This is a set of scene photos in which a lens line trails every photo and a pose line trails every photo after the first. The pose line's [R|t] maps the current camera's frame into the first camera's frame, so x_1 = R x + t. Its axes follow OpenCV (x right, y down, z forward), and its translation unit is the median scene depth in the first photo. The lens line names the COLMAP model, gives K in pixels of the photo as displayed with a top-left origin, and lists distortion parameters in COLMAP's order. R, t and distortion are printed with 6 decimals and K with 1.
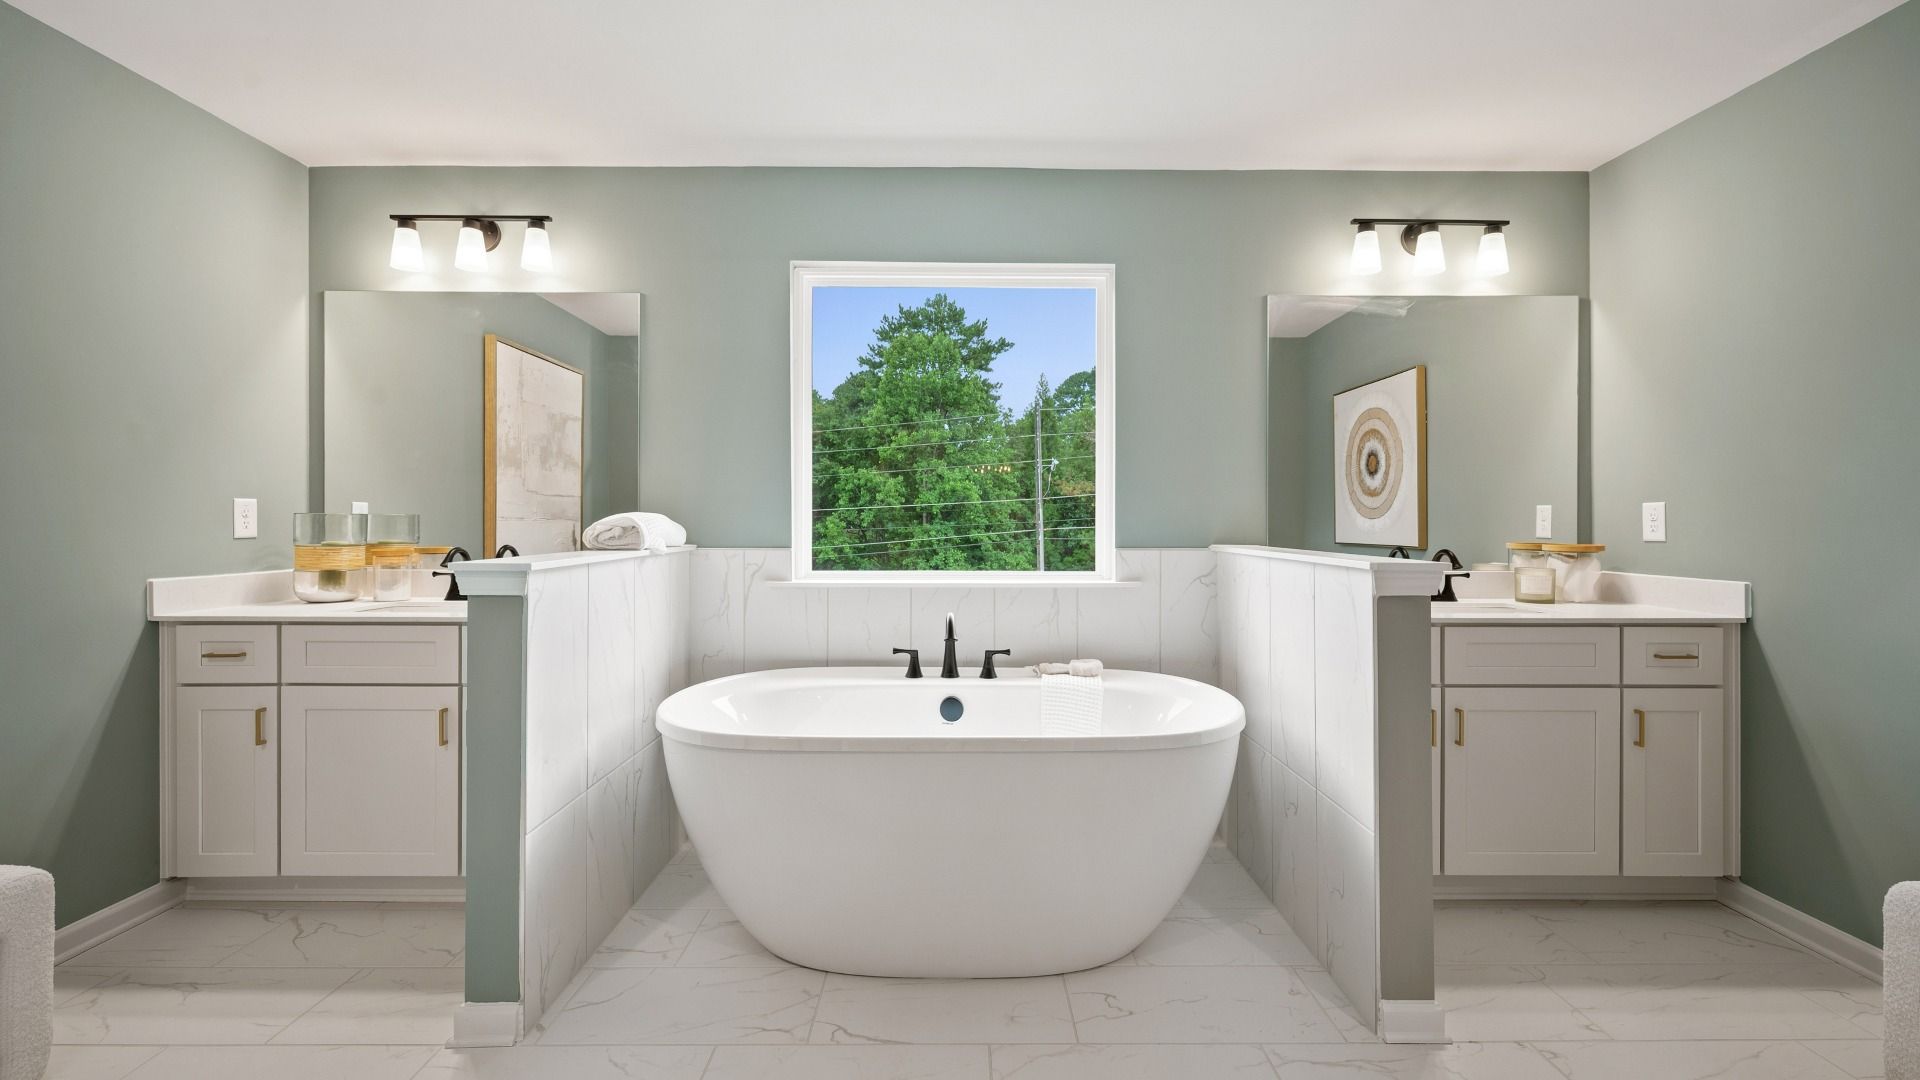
lens RADIAL K [[857.7, 0, 960.7], [0, 857.7, 523.6], [0, 0, 1]] dist [-0.000484, -0.000047]
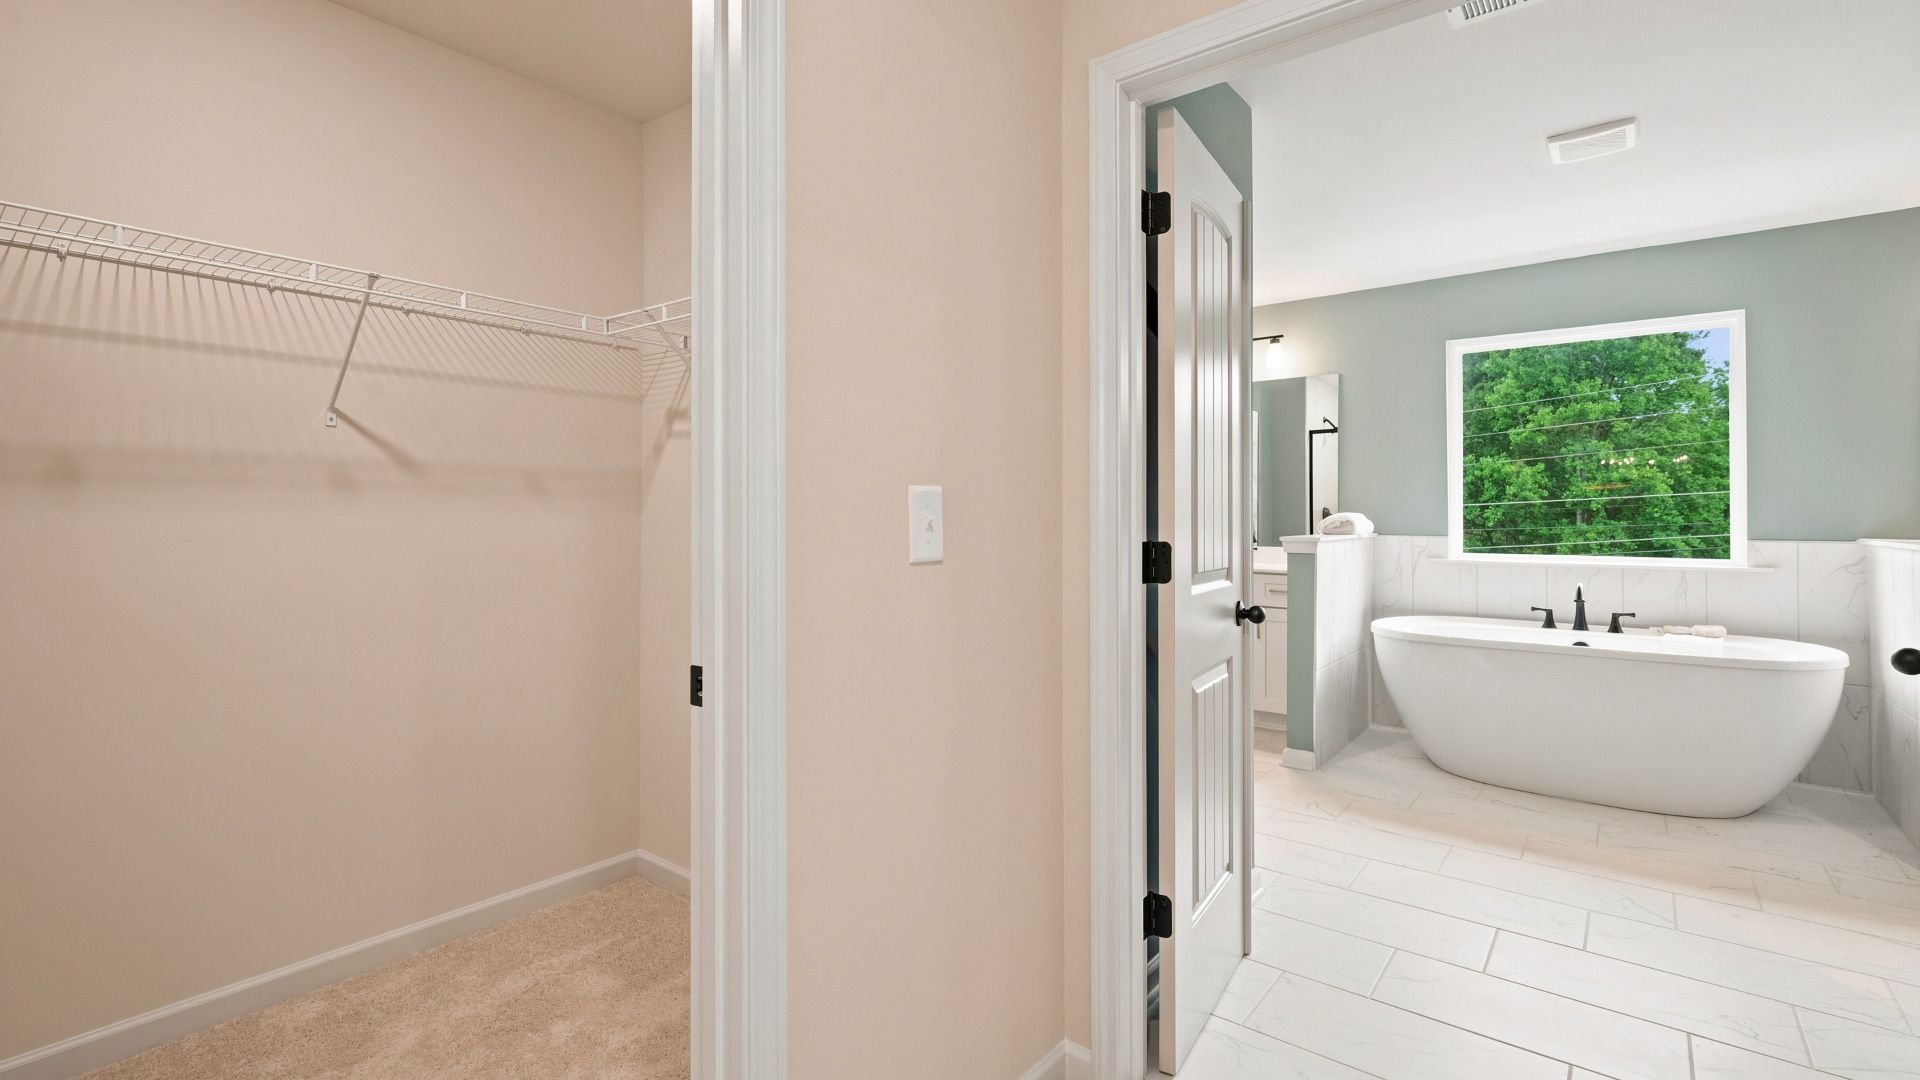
lens RADIAL K [[857.7, 0, 961.9], [0, 857.7, 507.5], [0, 0, 1]] dist [-0.000484, -0.000047]
pose [[0.787392, -0.006868, -0.616414, 0.055286], [-0.003467, 0.999873, -0.015568, 0.005192], [0.616443, 0.014396, 0.787268, -0.699158]]
